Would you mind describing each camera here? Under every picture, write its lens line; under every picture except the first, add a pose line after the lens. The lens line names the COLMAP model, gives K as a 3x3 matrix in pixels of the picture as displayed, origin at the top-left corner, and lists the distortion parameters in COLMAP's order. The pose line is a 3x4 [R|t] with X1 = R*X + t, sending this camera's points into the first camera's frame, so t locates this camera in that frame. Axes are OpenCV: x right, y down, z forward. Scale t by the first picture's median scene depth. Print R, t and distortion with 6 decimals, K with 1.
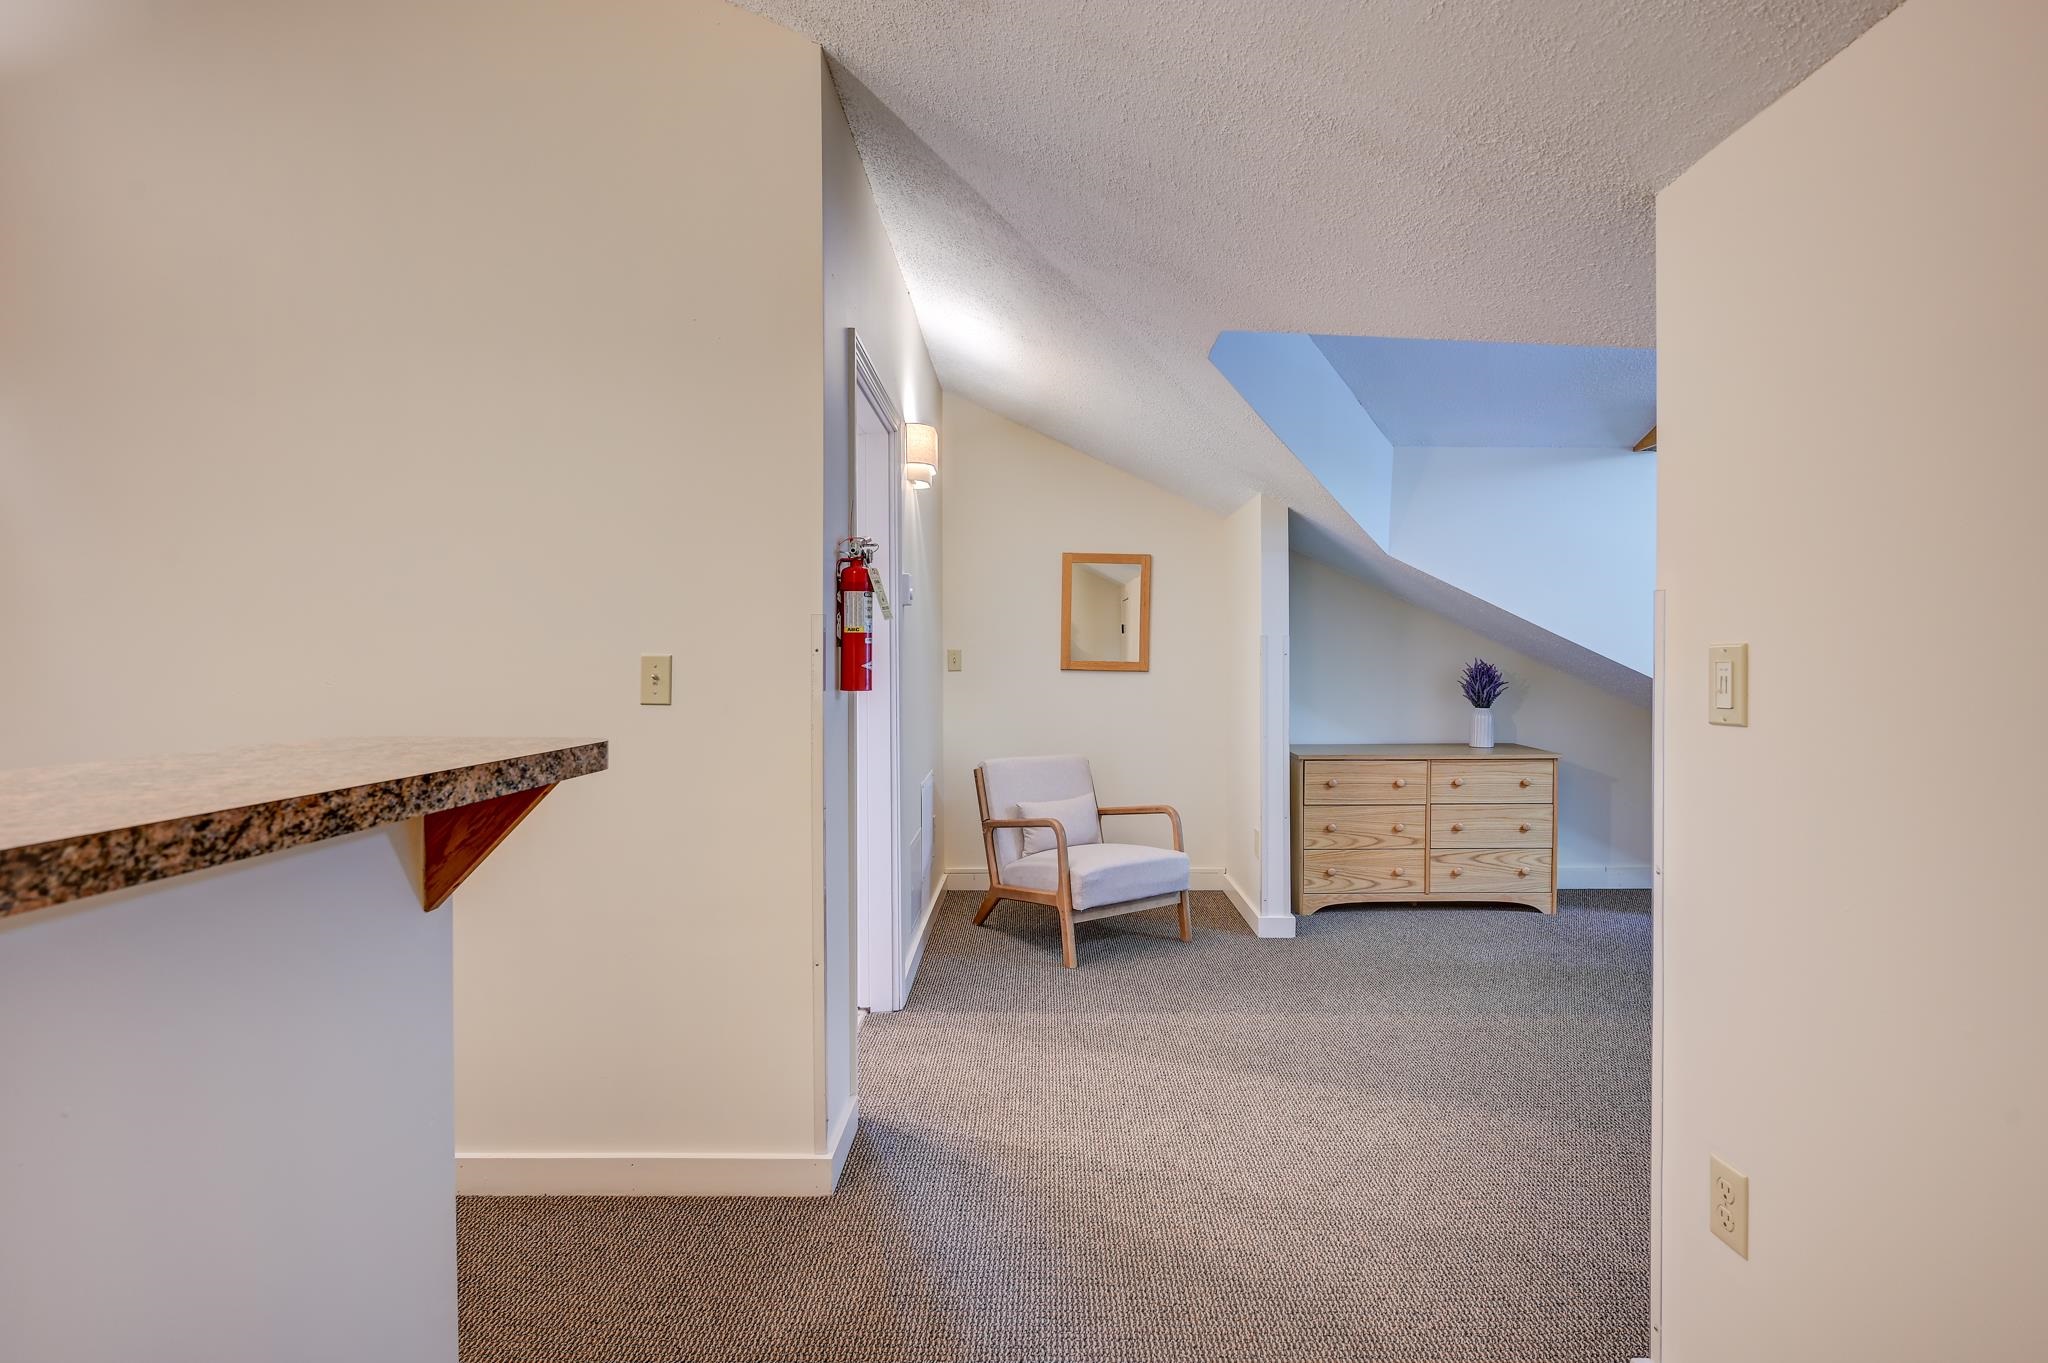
lens RADIAL K [[945.7, 0, 1028.0], [0, 945.7, 674.3], [0, 0, 1]] dist [0.000190, 0.000953]
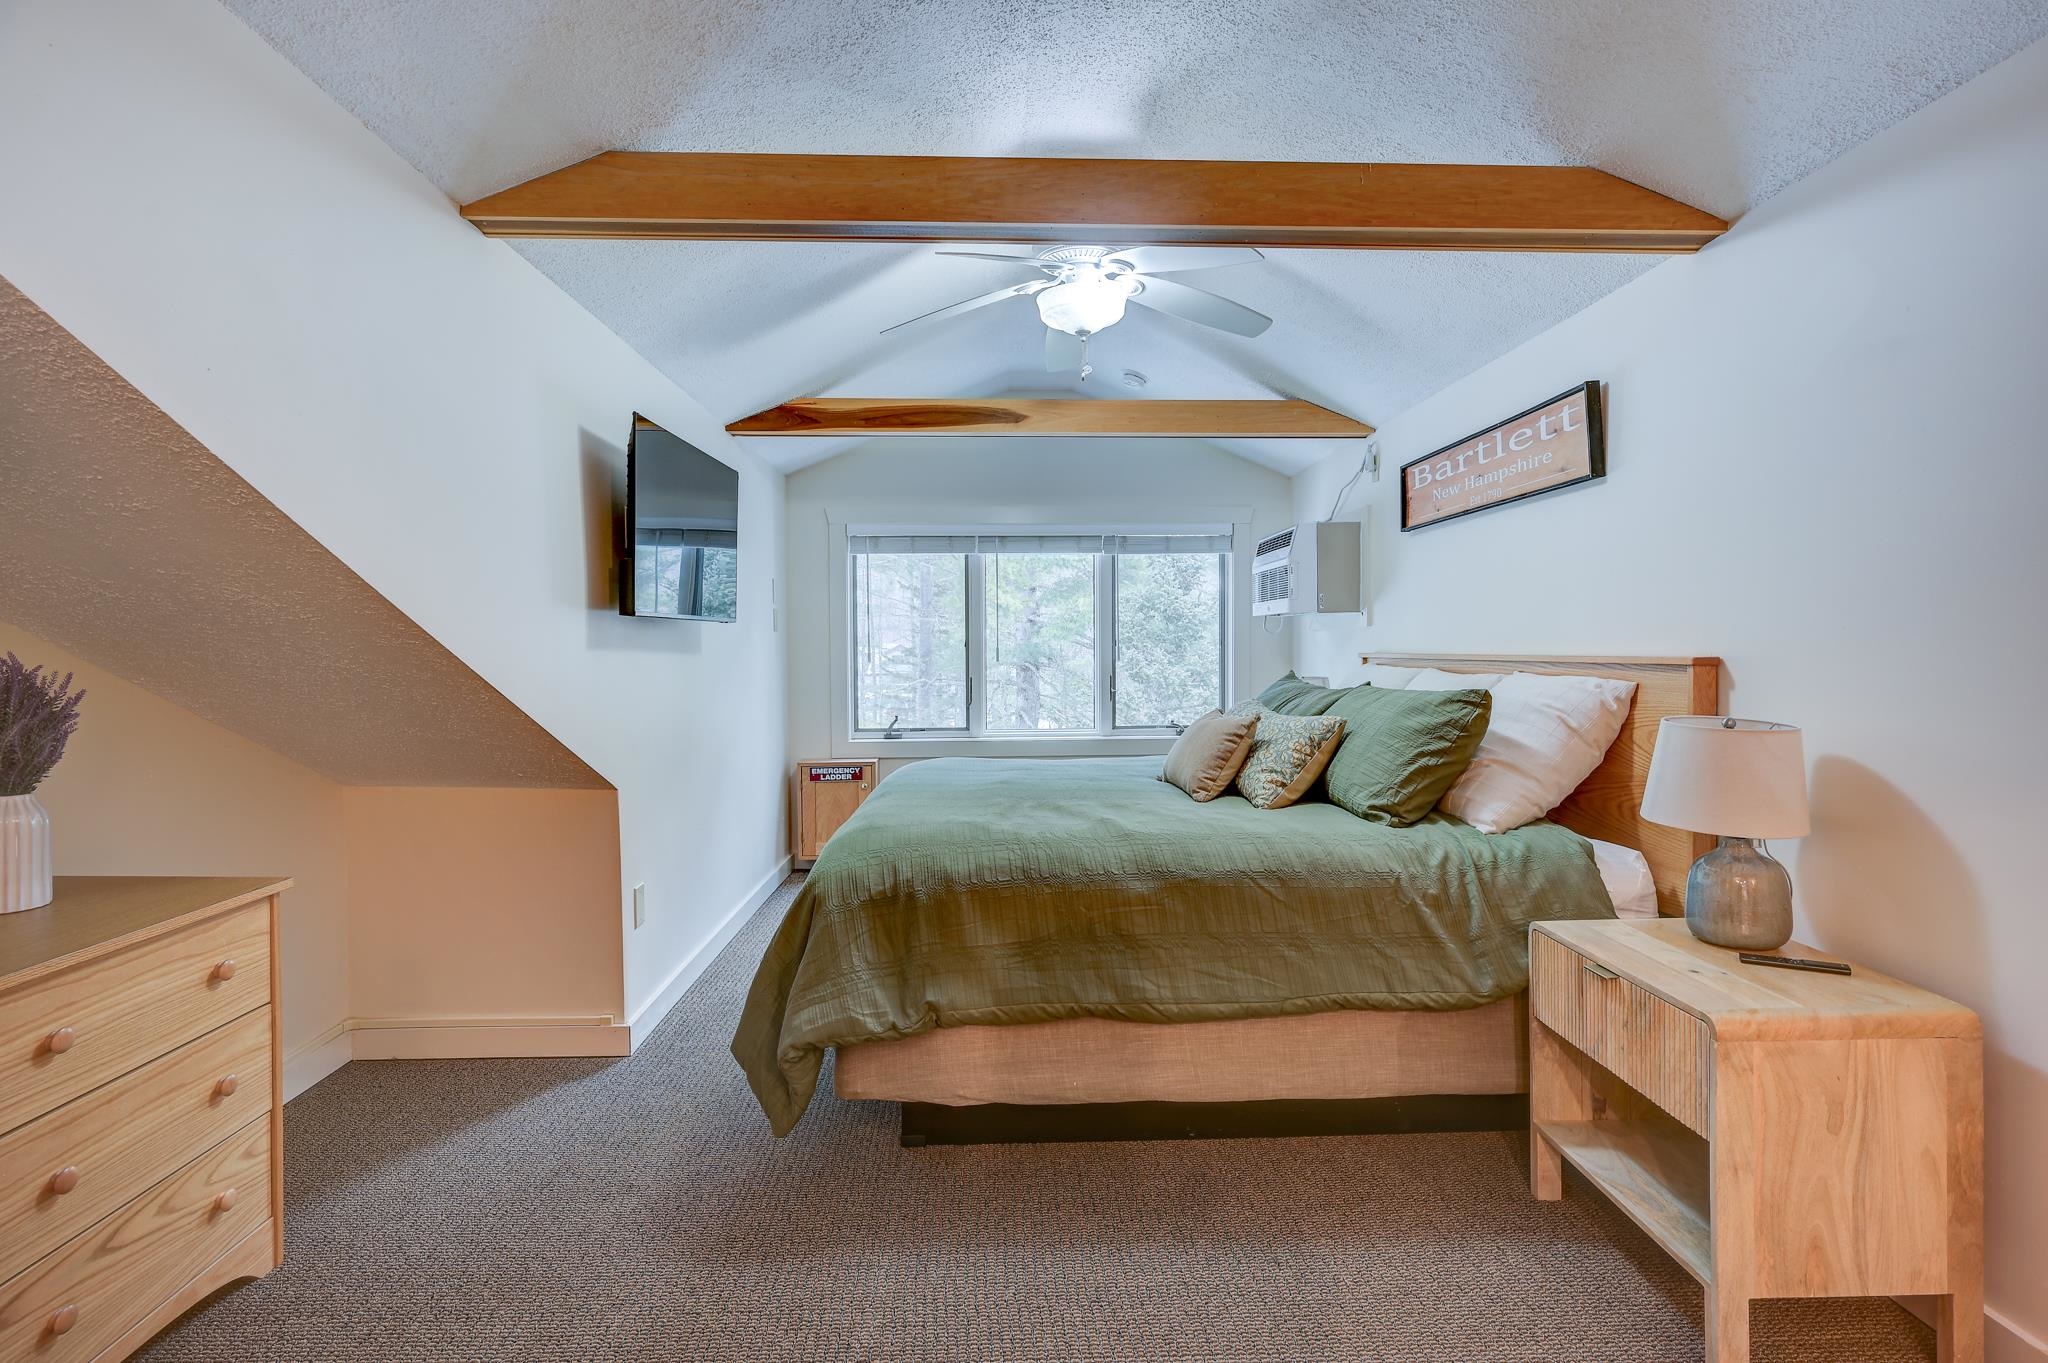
lens RADIAL K [[990.3, 0, 1025.0], [0, 990.3, 674.7], [0, 0, 1]] dist [0.001430, 0.000225]
pose [[-0.050145, -0.025587, 0.998414, 0.111457], [0.021967, 0.999402, 0.026715, -0.009725], [-0.998500, 0.023272, -0.049553, 0.689337]]
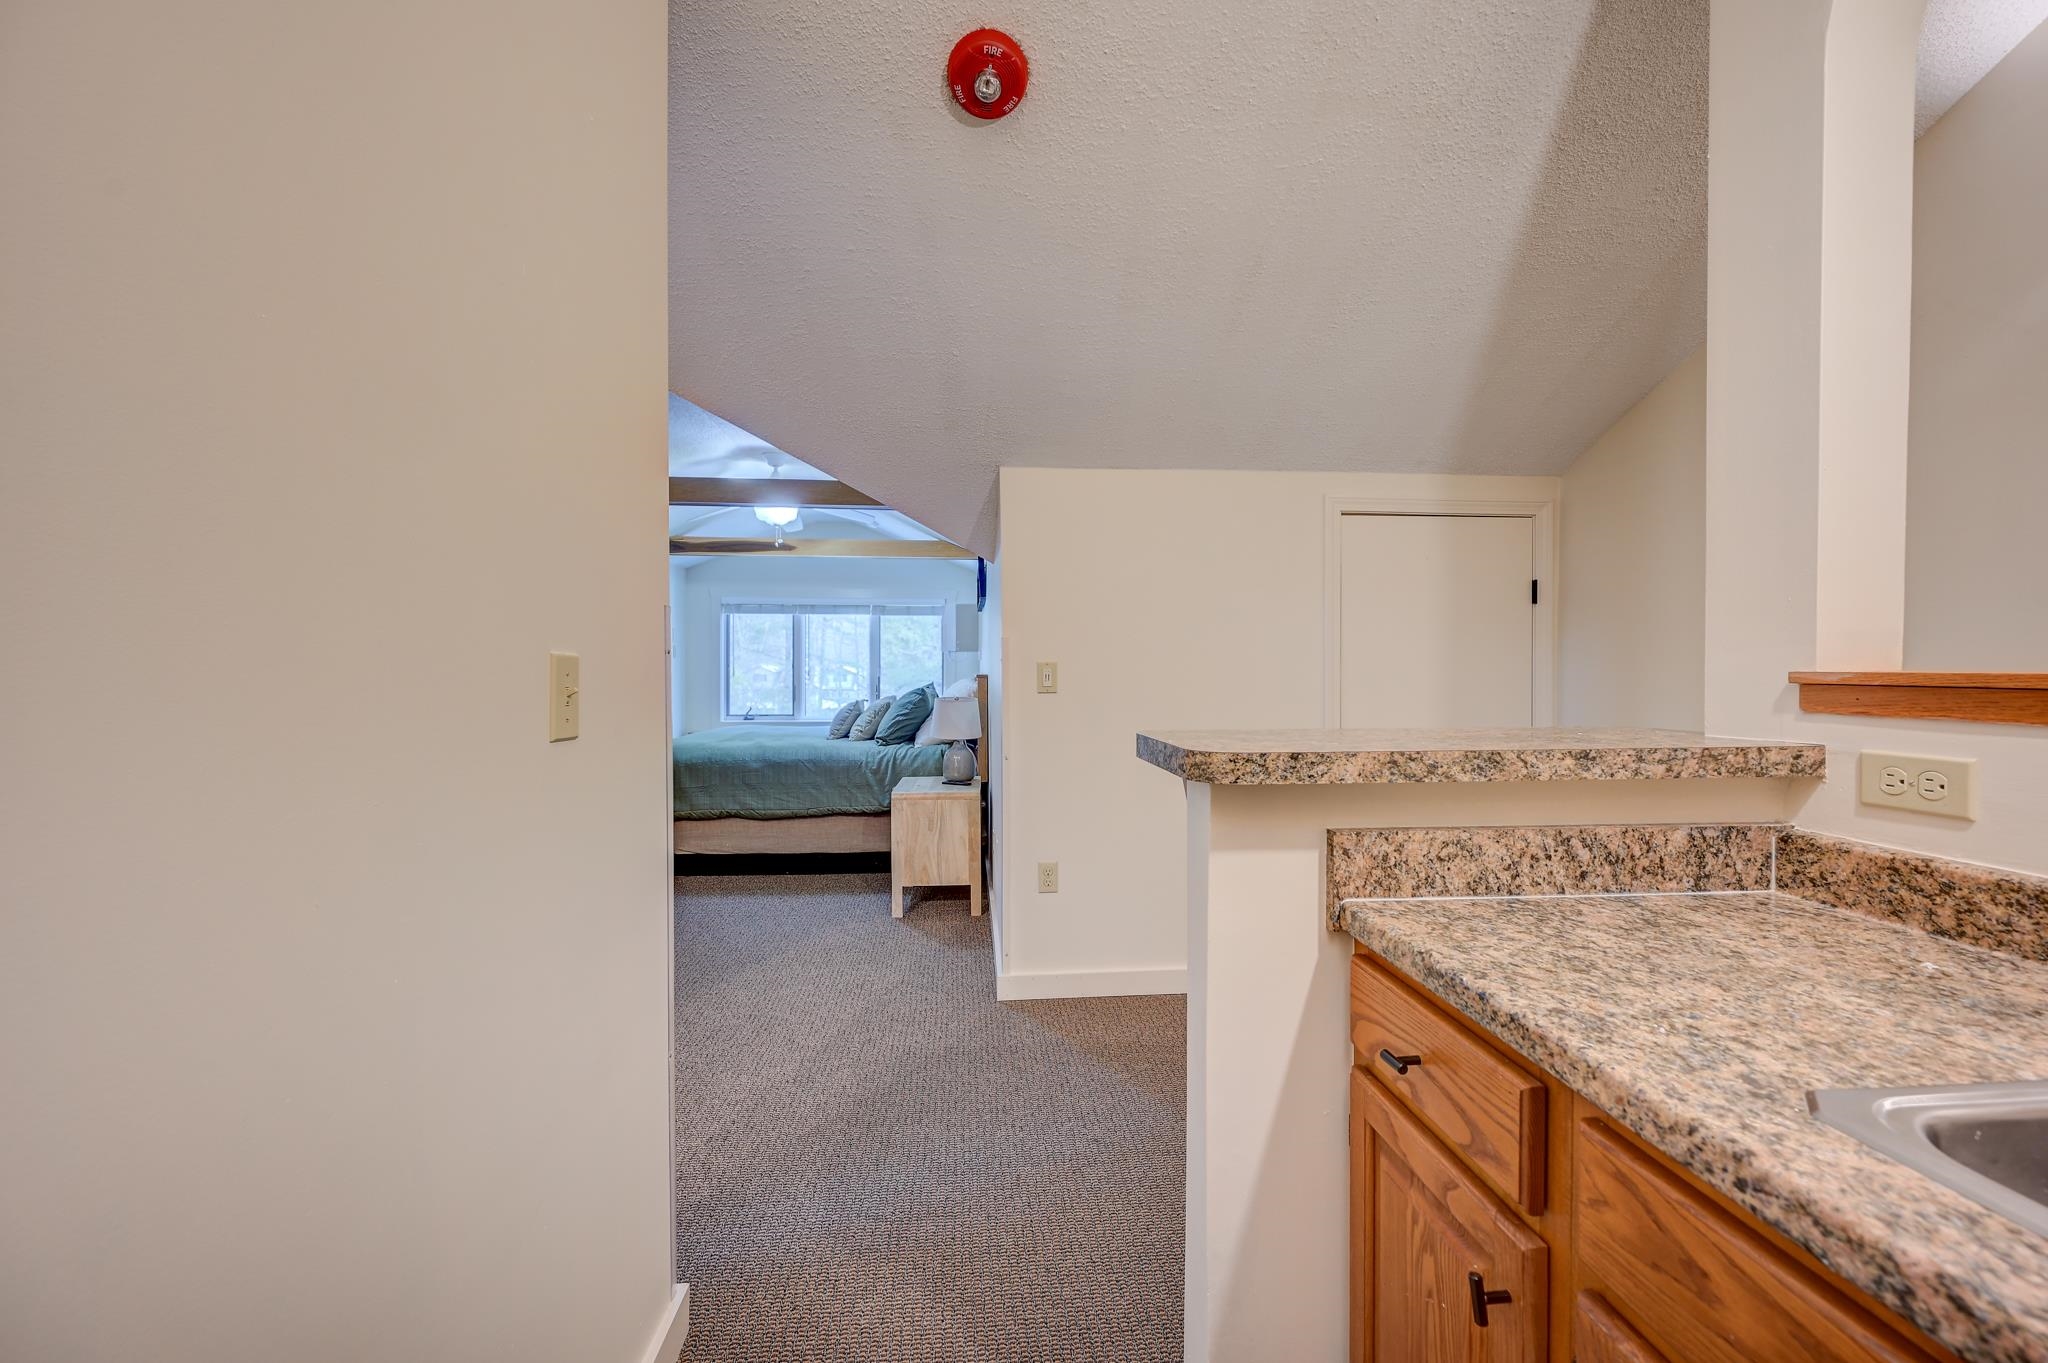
lens RADIAL K [[802.9, 0, 1029.7], [0, 802.9, 680.2], [0, 0, 1]] dist [0.000380, 0.000028]
pose [[-0.096284, -0.012215, 0.995279, -0.428159], [0.012088, 0.999837, 0.013440, -0.003672], [-0.995280, 0.013325, -0.096121, 0.360801]]
